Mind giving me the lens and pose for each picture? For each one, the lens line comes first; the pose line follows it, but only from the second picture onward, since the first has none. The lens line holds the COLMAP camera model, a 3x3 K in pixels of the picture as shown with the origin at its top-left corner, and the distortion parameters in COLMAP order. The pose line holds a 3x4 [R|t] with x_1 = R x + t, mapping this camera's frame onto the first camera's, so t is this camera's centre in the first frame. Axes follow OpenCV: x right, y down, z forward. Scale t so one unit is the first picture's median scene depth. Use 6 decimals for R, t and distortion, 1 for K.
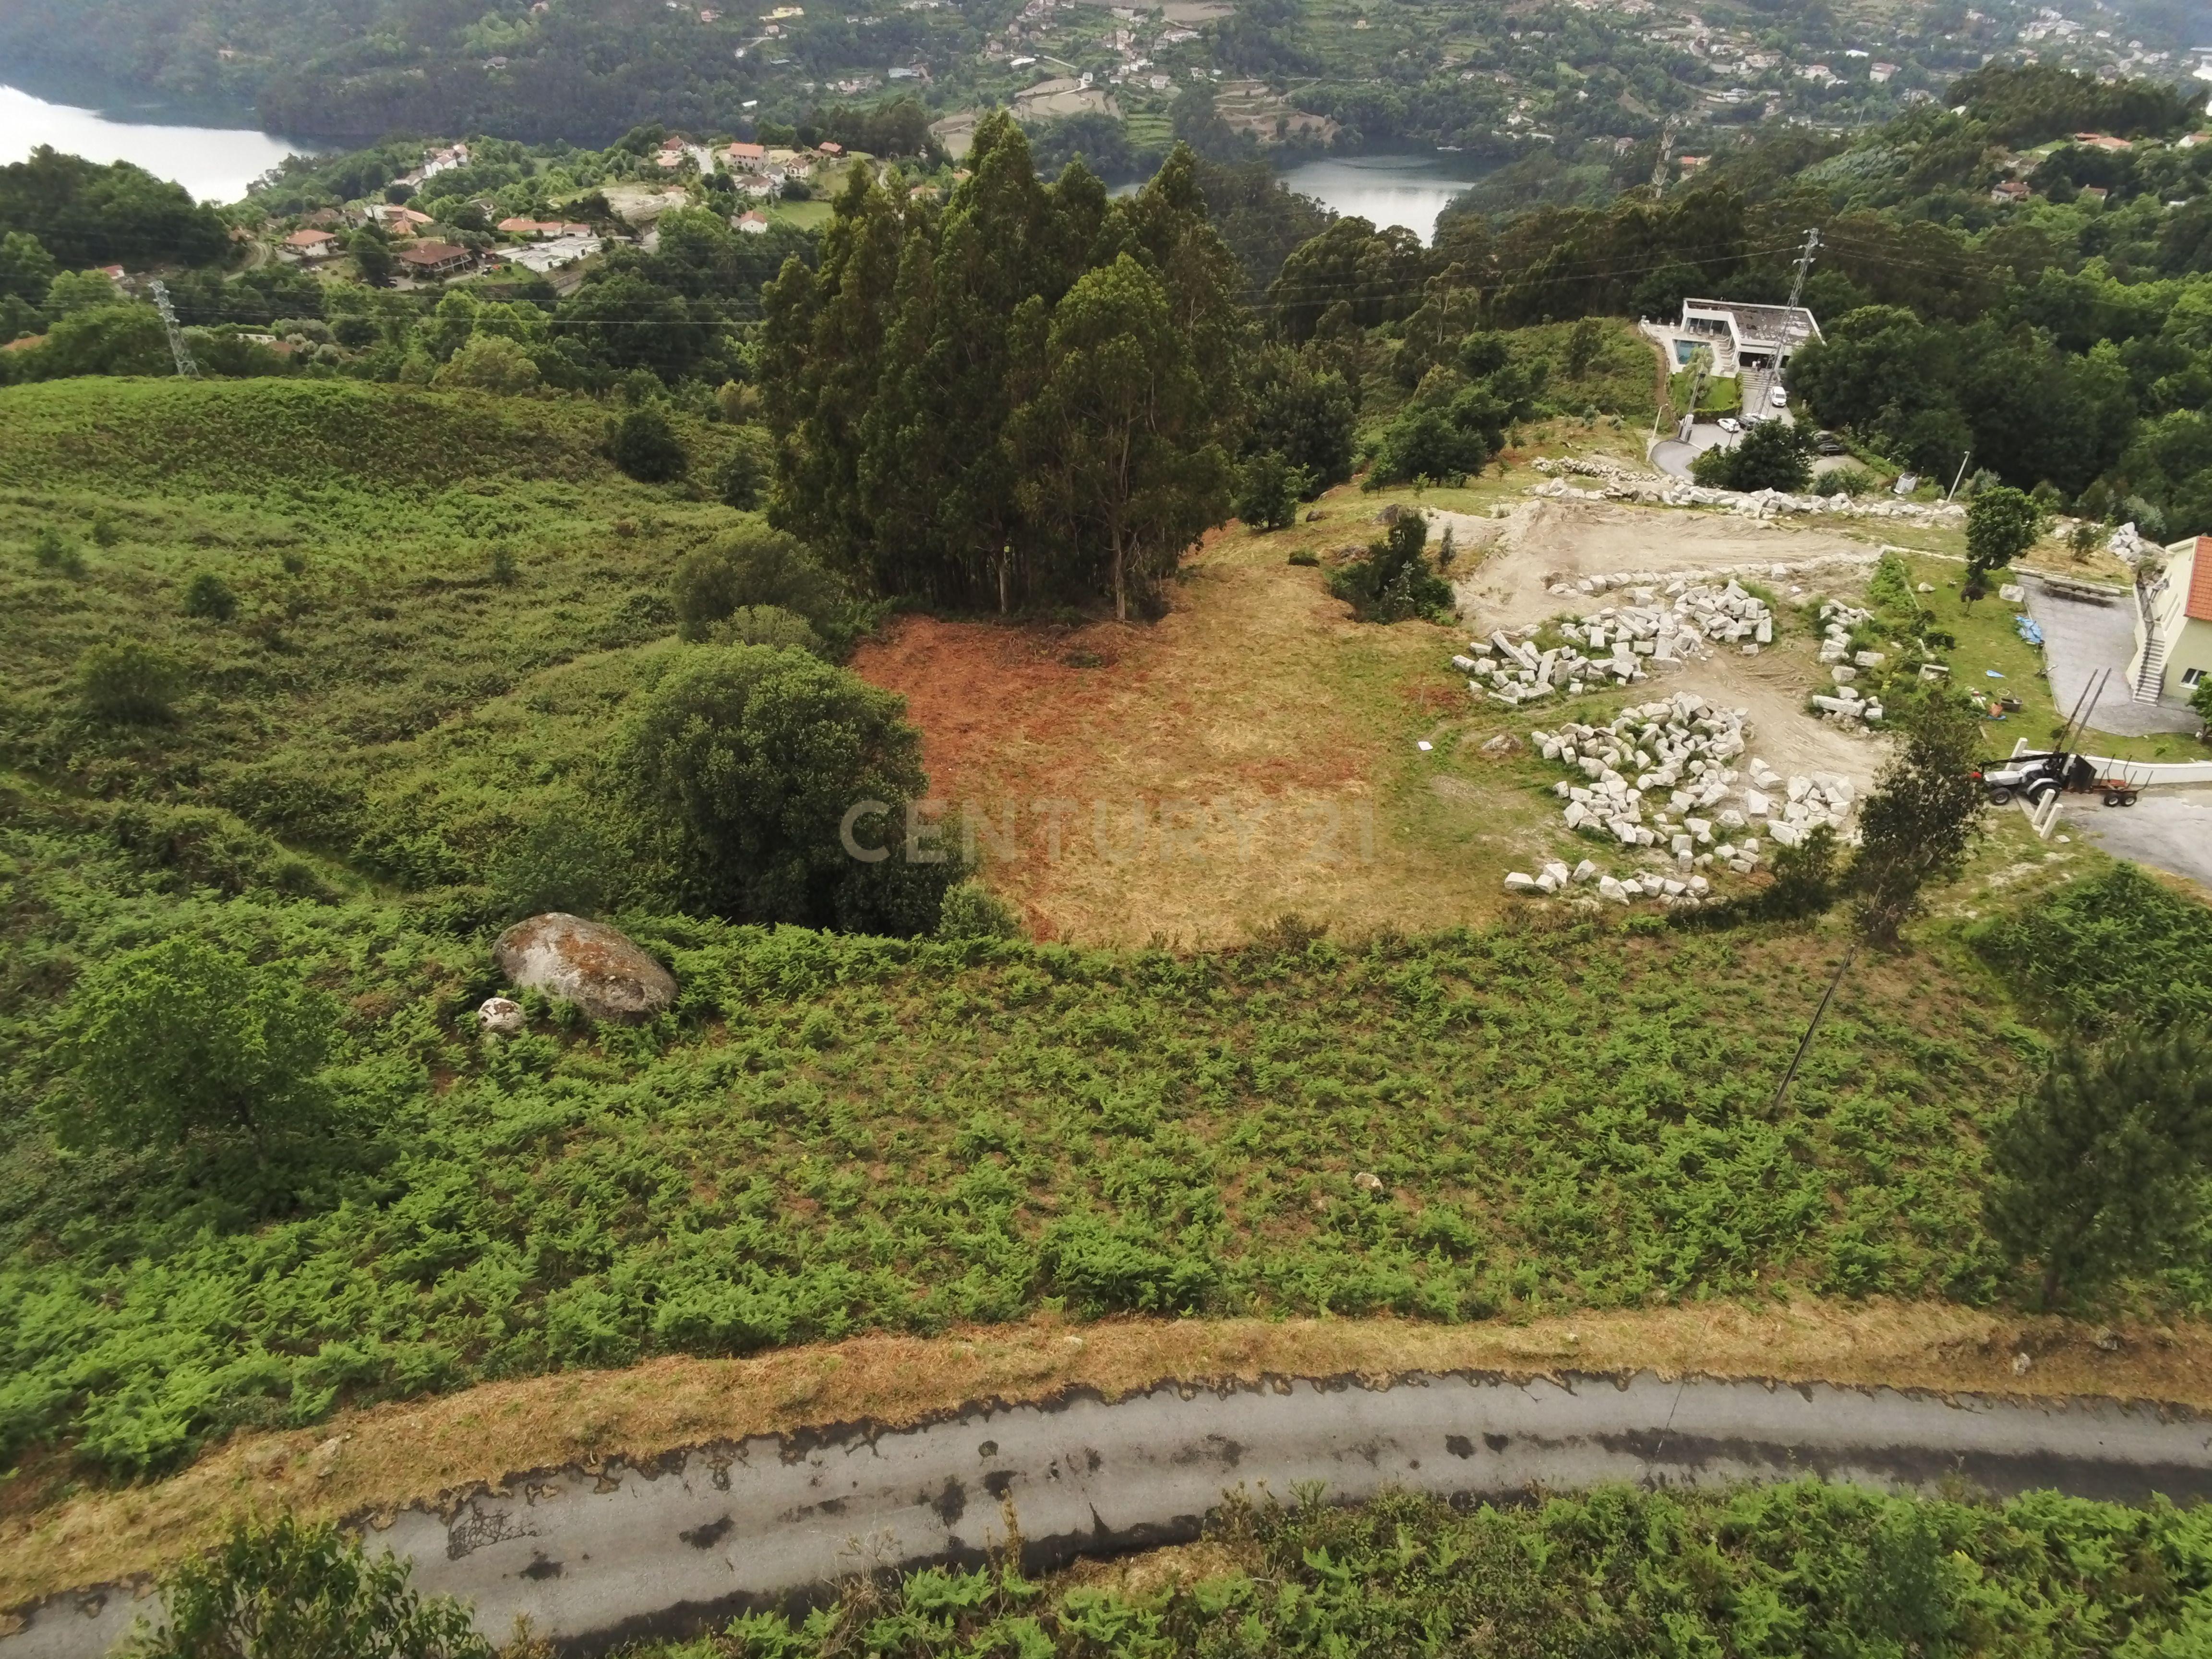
lens RADIAL K [[1443.6, 0, 1112.5], [0, 1443.6, 826.3], [0, 0, 1]] dist [0.002607, 0.002061]
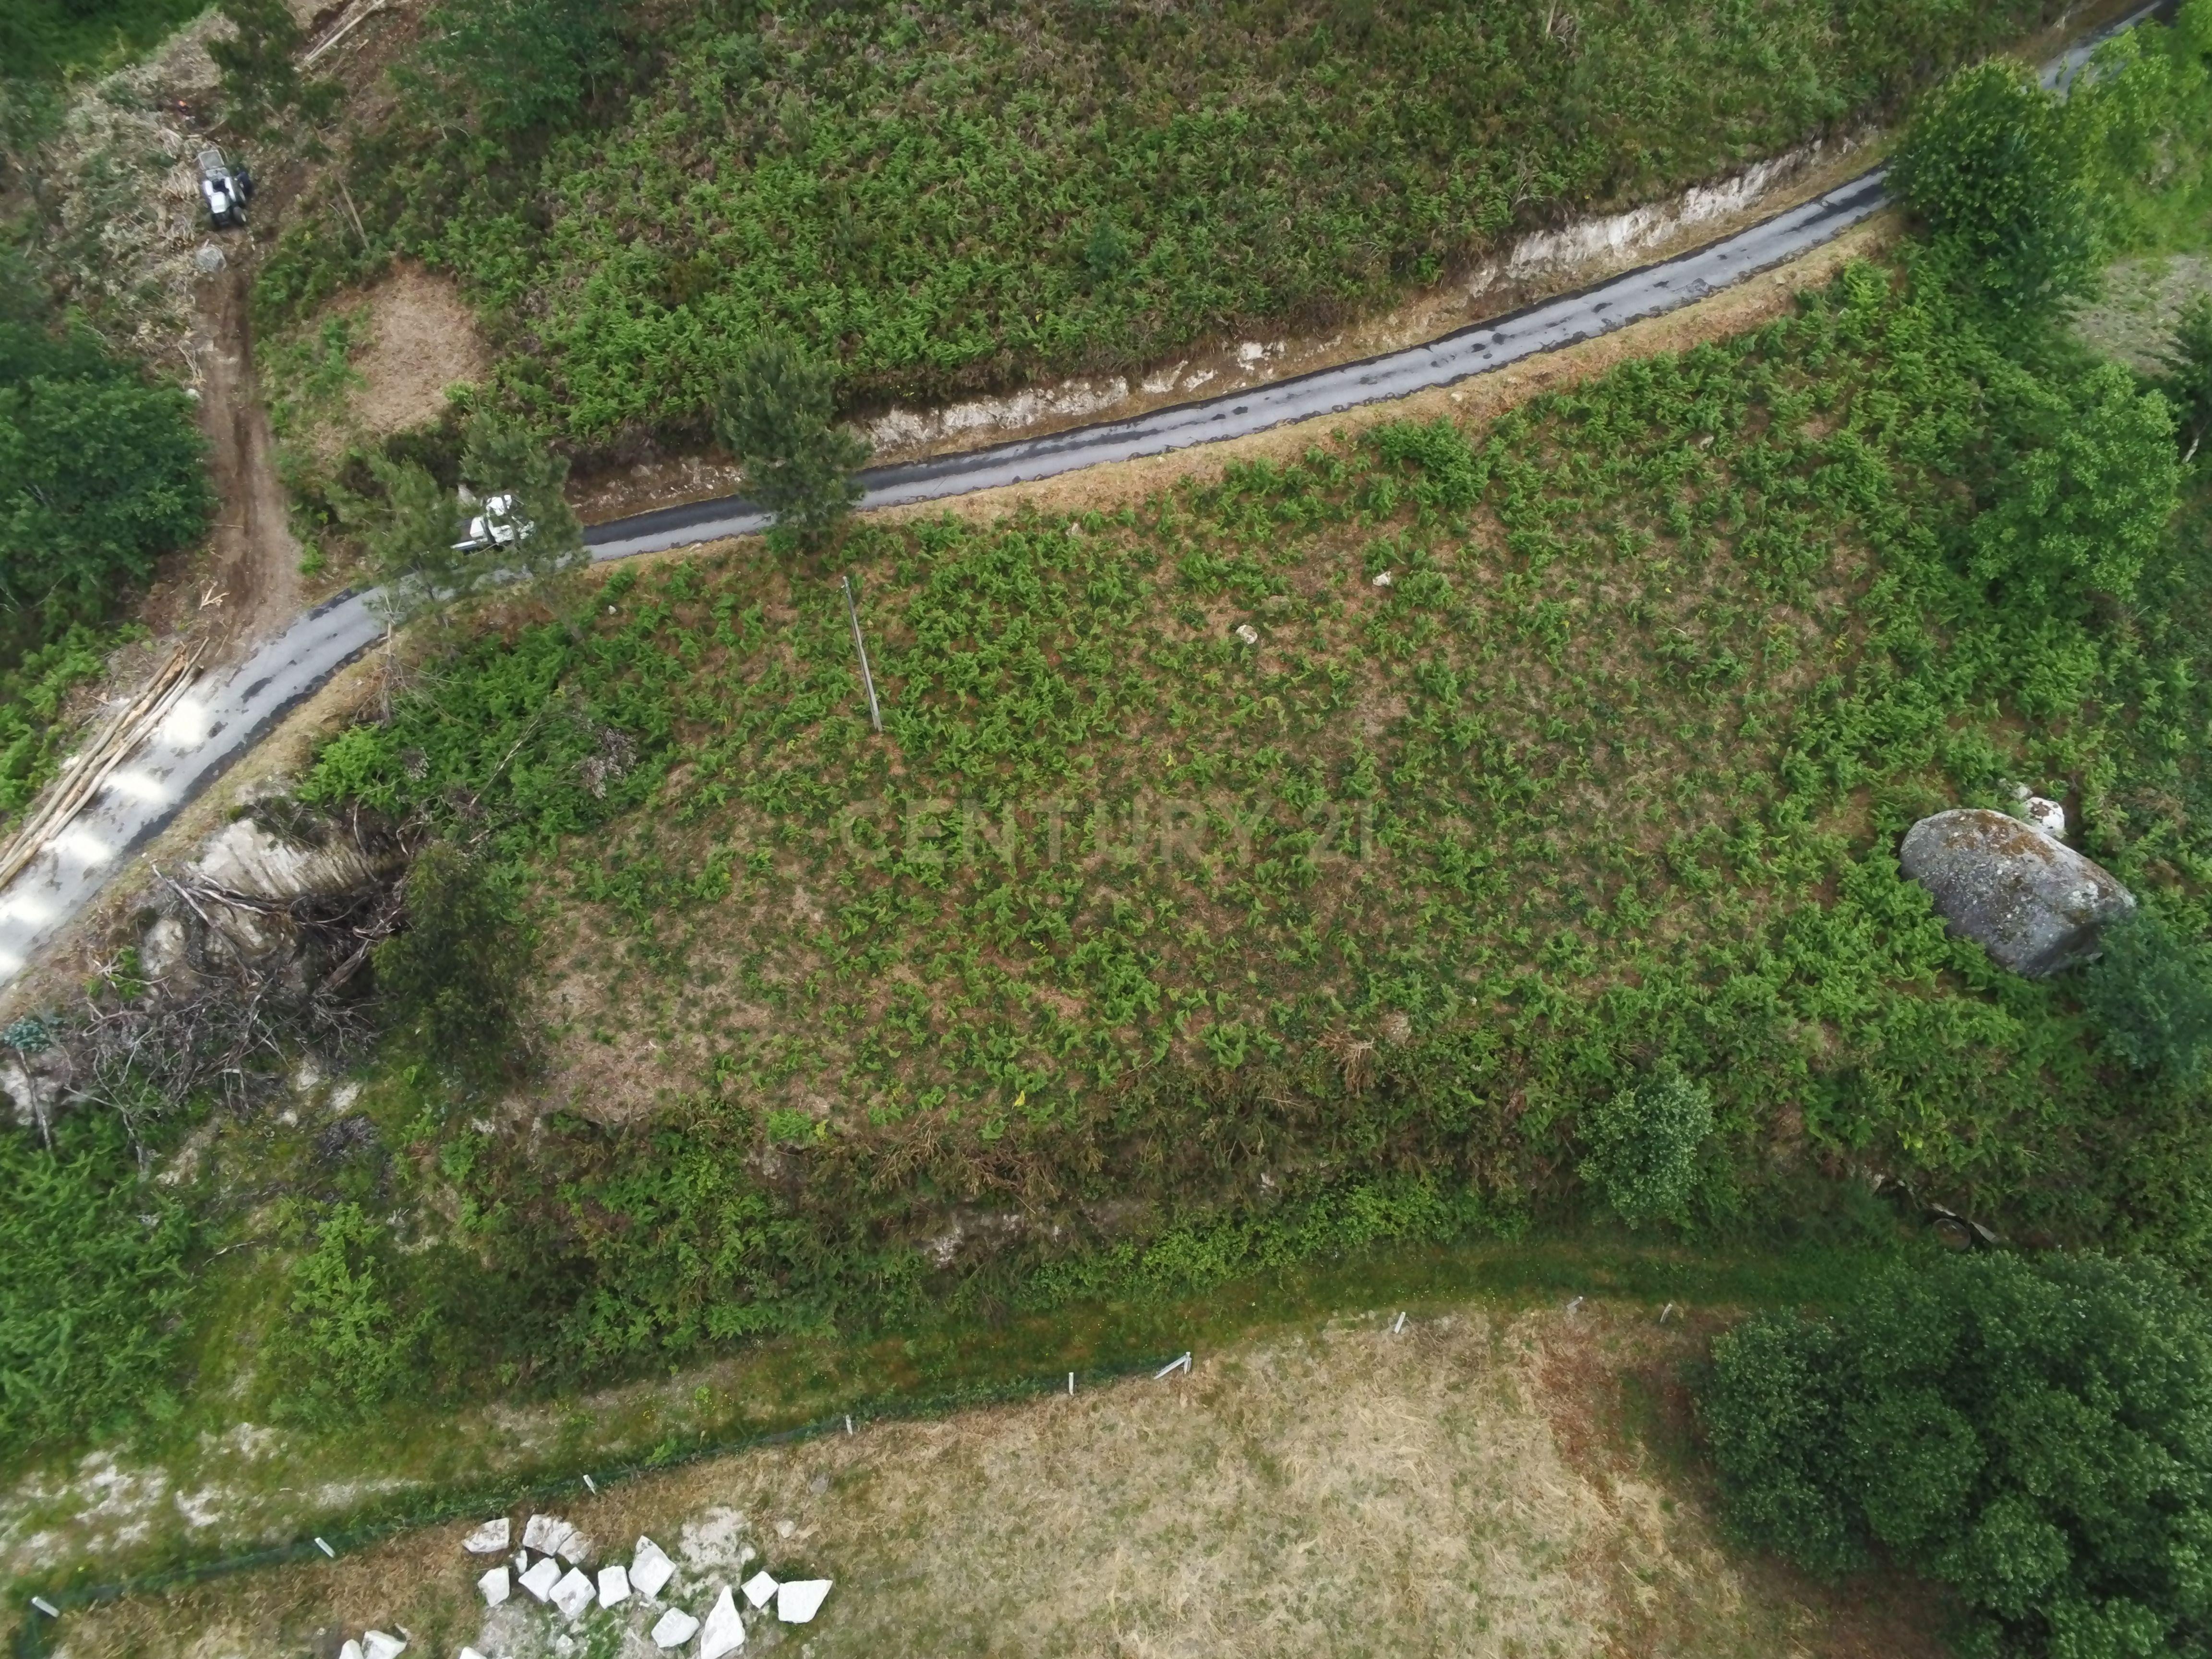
lens RADIAL K [[1443.6, 0, 1106.7], [0, 1443.6, 835.5], [0, 0, 1]] dist [0.002607, 0.002061]
pose [[-0.998848, -0.041112, -0.024760, 0.021184], [-0.030082, 0.134342, 0.990478, -0.066267], [-0.037394, 0.990082, -0.135423, 0.087445]]
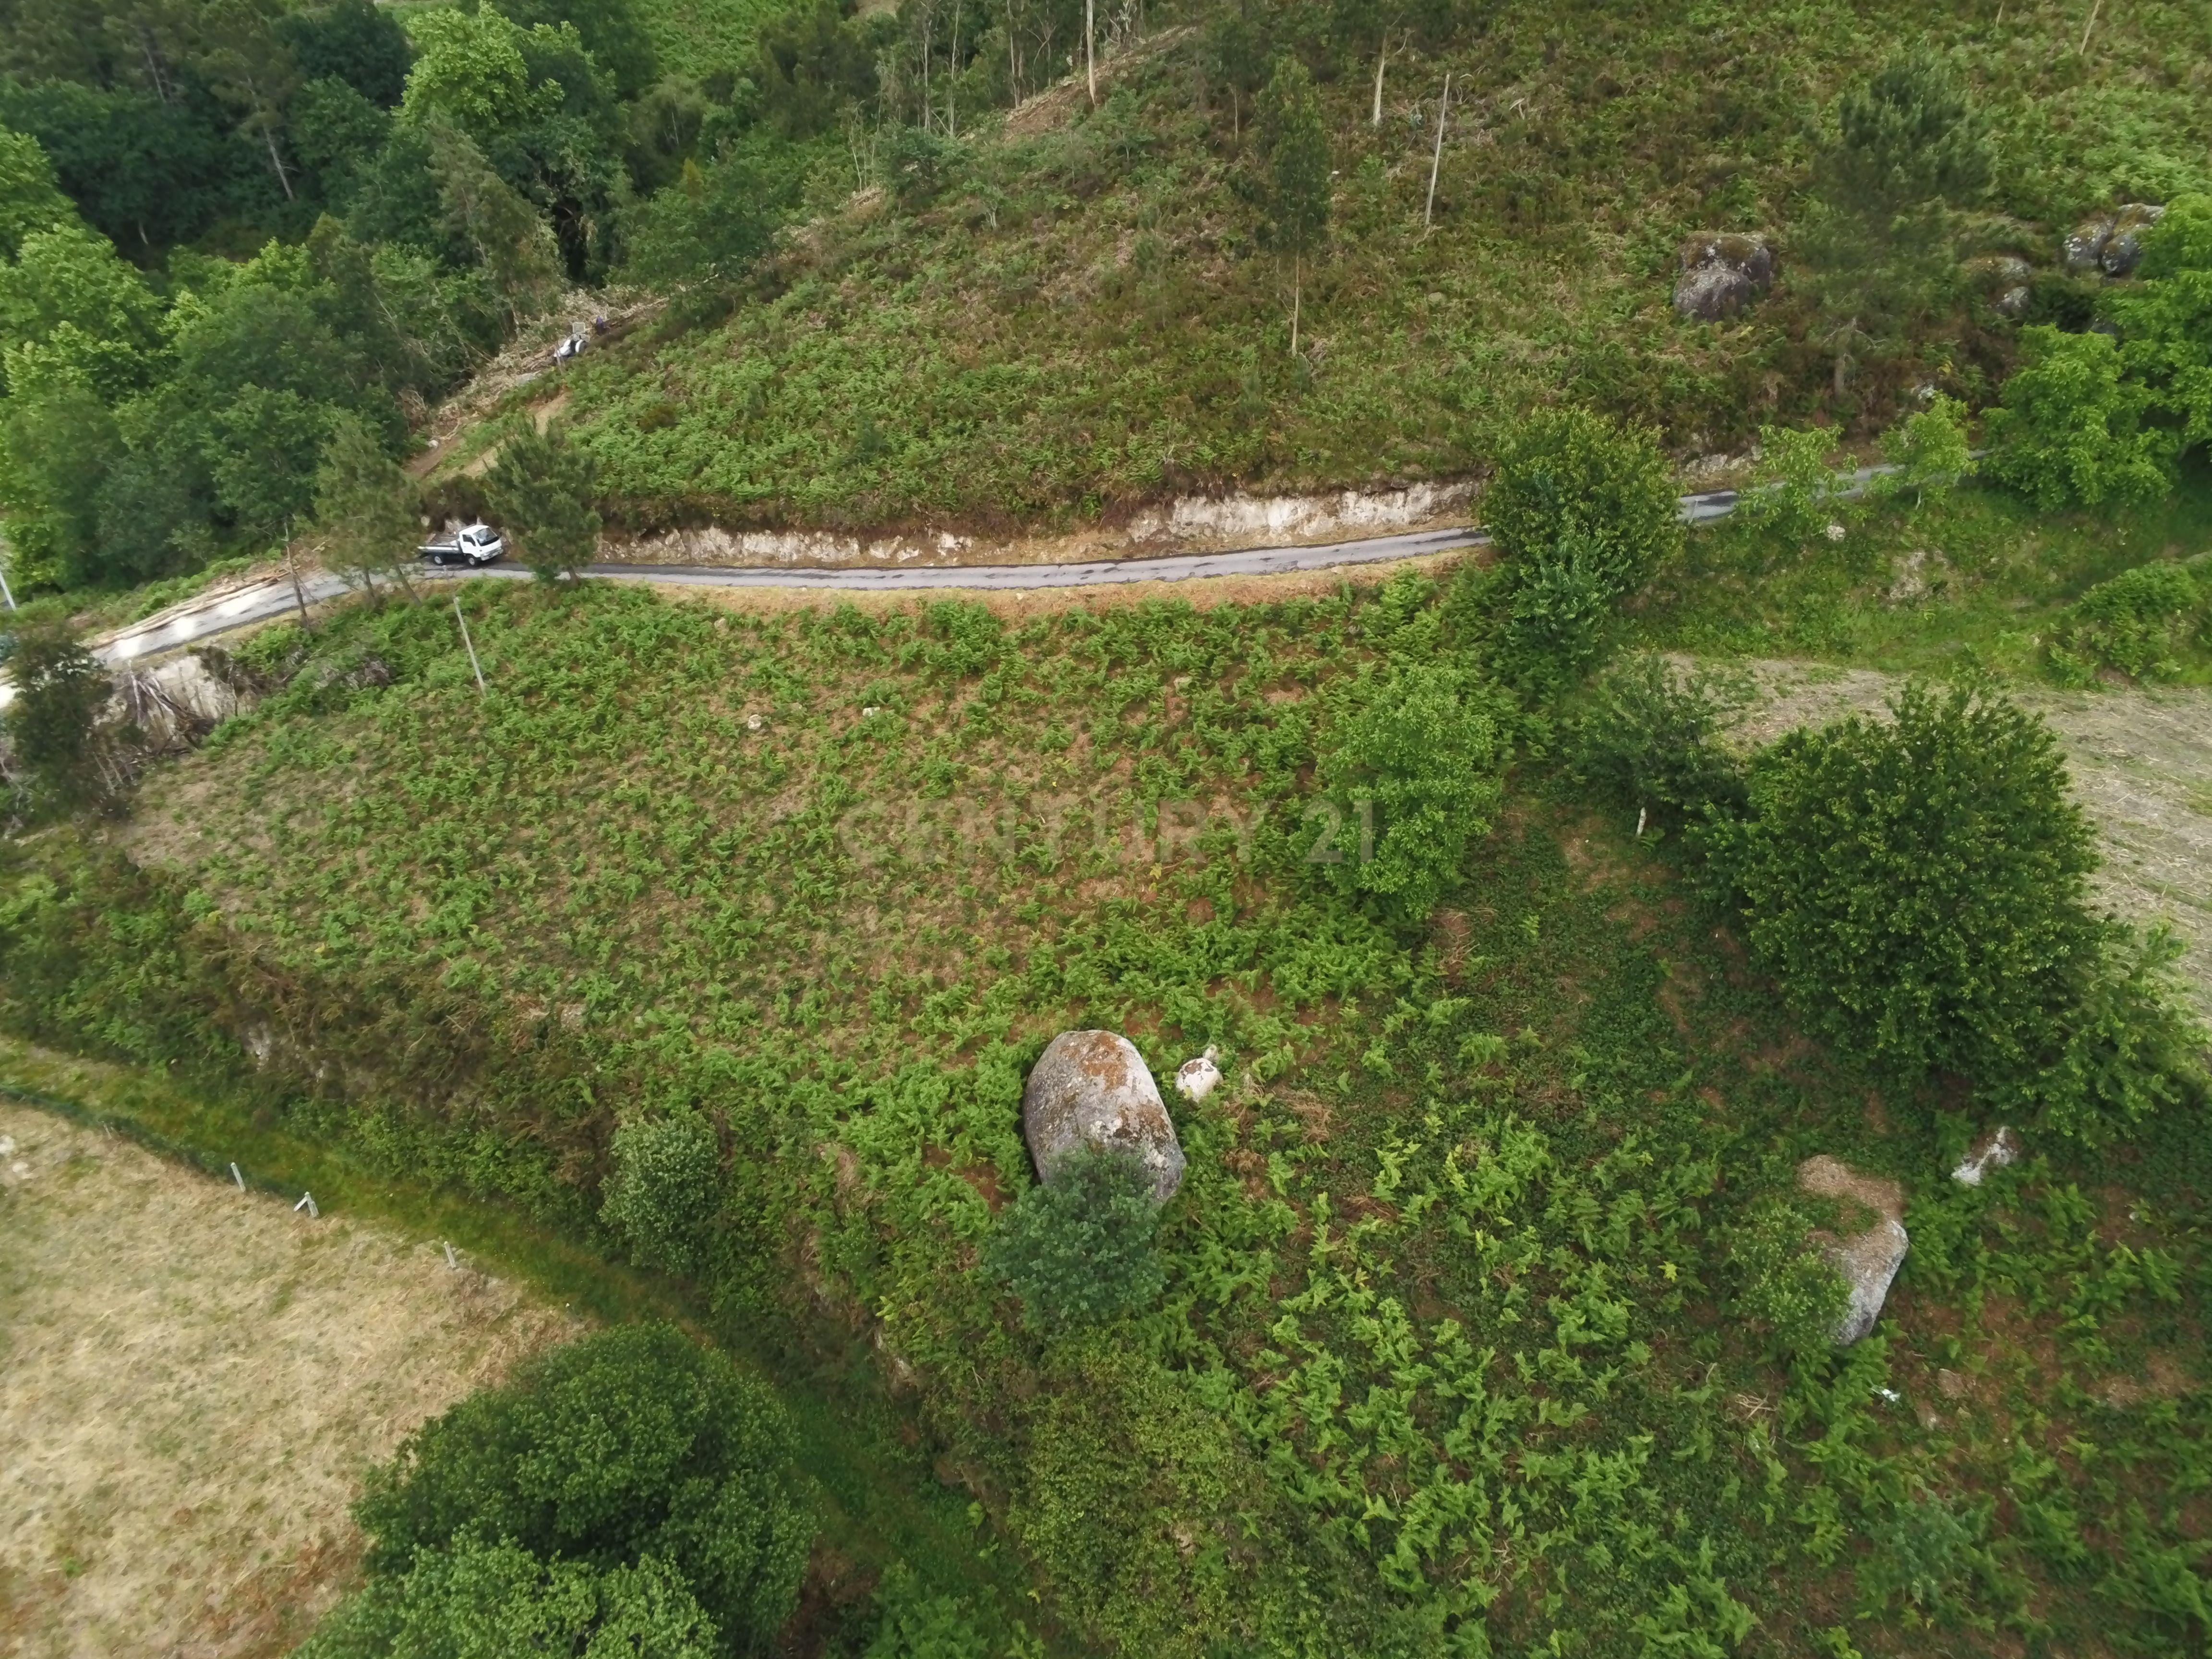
lens RADIAL K [[1443.6, 0, 1101.9], [0, 1443.6, 840.2], [0, 0, 1]] dist [0.002607, 0.002061]
pose [[-0.831496, -0.338097, 0.440800, -0.055720], [0.290812, 0.411159, 0.863931, -0.060518], [-0.473332, 0.846545, -0.243554, 0.083970]]
